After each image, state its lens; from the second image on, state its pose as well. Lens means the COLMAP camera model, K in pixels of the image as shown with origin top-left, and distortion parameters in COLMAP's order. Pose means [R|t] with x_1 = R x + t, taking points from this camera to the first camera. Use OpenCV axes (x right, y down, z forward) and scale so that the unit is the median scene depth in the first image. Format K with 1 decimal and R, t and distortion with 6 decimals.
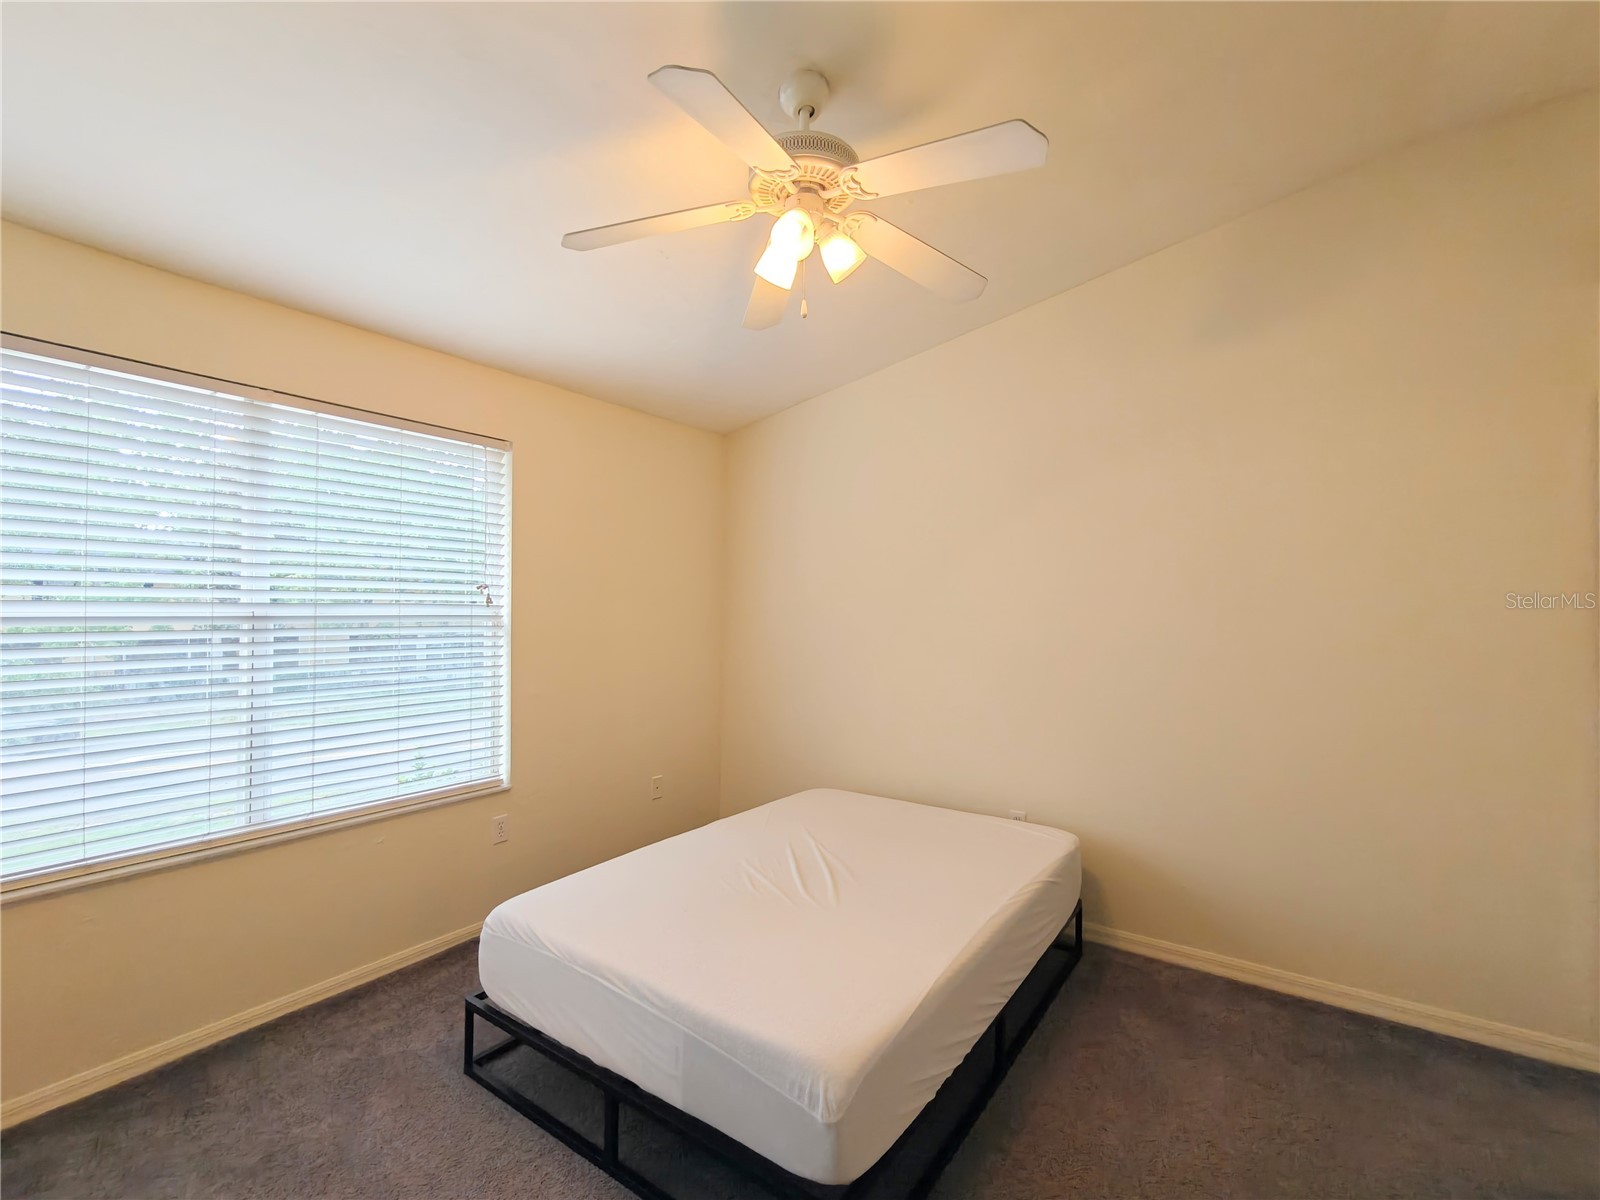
lens RADIAL K [[714.7, 0, 800.0], [0, 714.7, 600.0], [0, 0, 1]] dist [-0.003241, -0.000334]
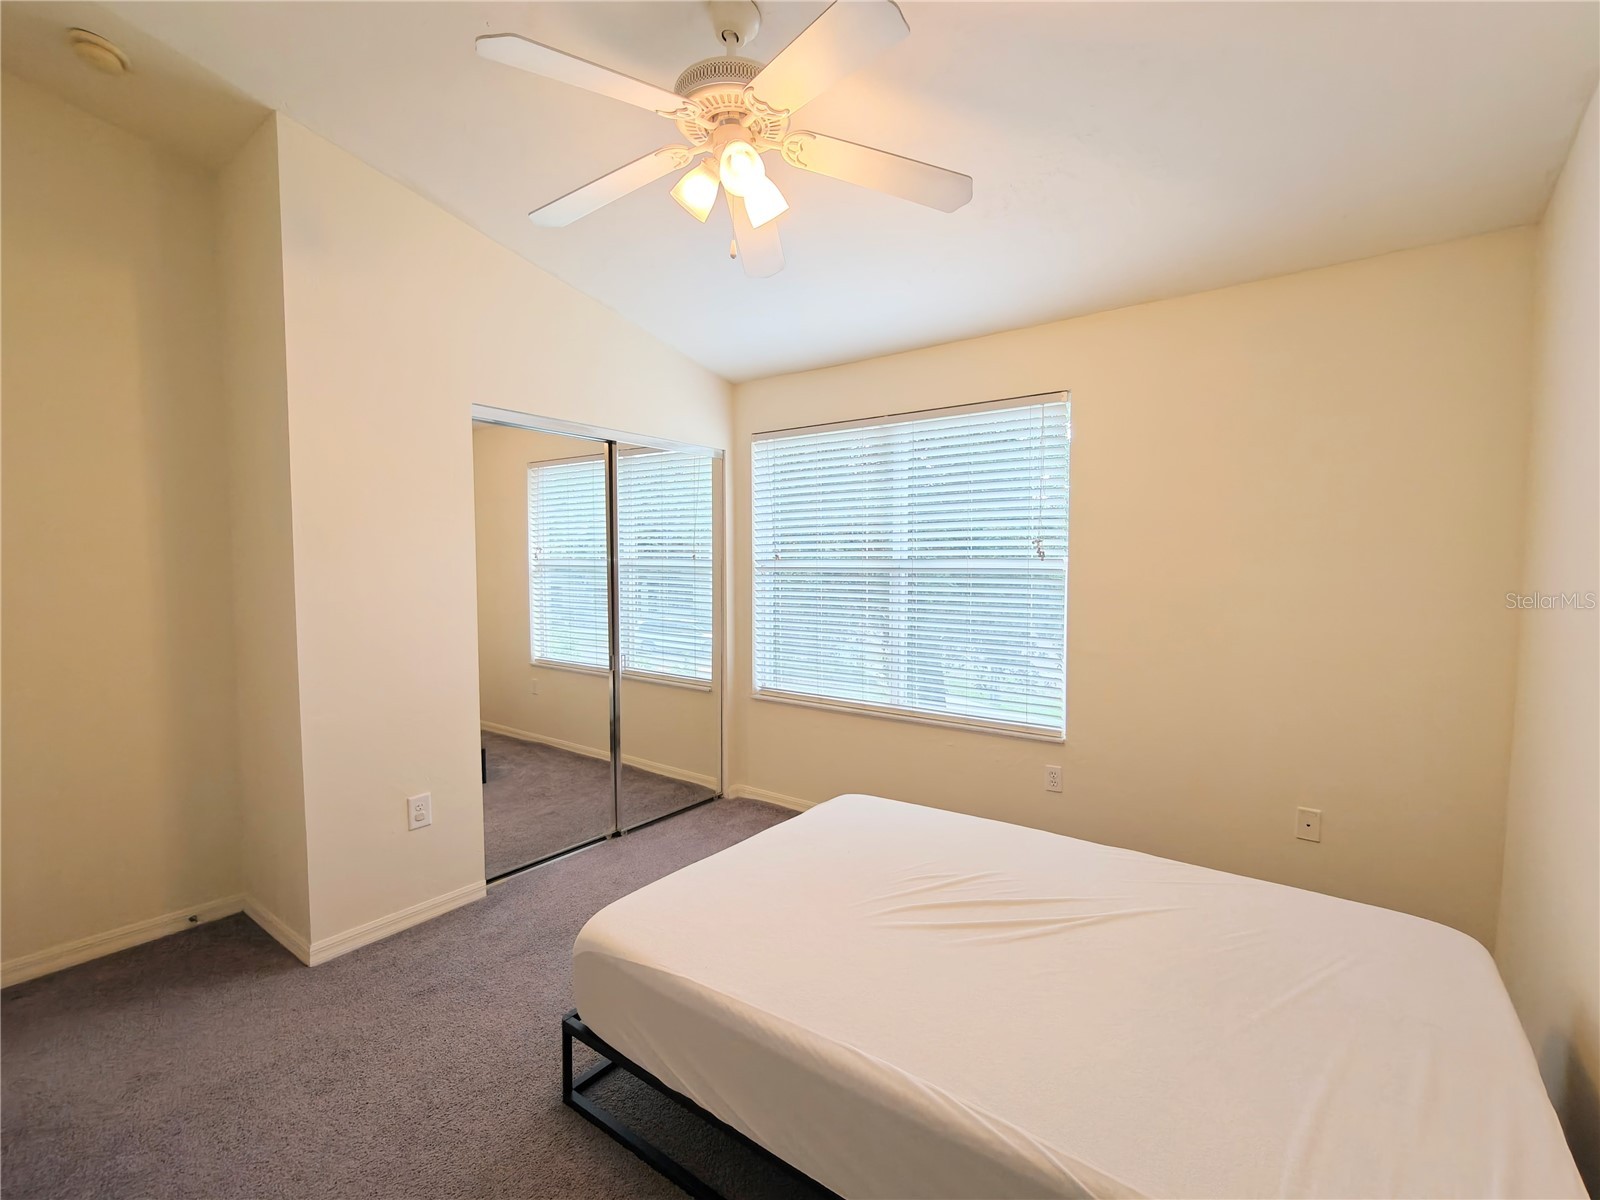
lens RADIAL K [[714.7, 0, 800.0], [0, 714.7, 600.0], [0, 0, 1]] dist [-0.003241, -0.000334]
pose [[-0.025072, 0.047105, -0.998575, 0.831918], [0.011973, 0.998832, 0.046817, 0.019707], [0.999614, -0.010782, -0.025607, 0.926932]]
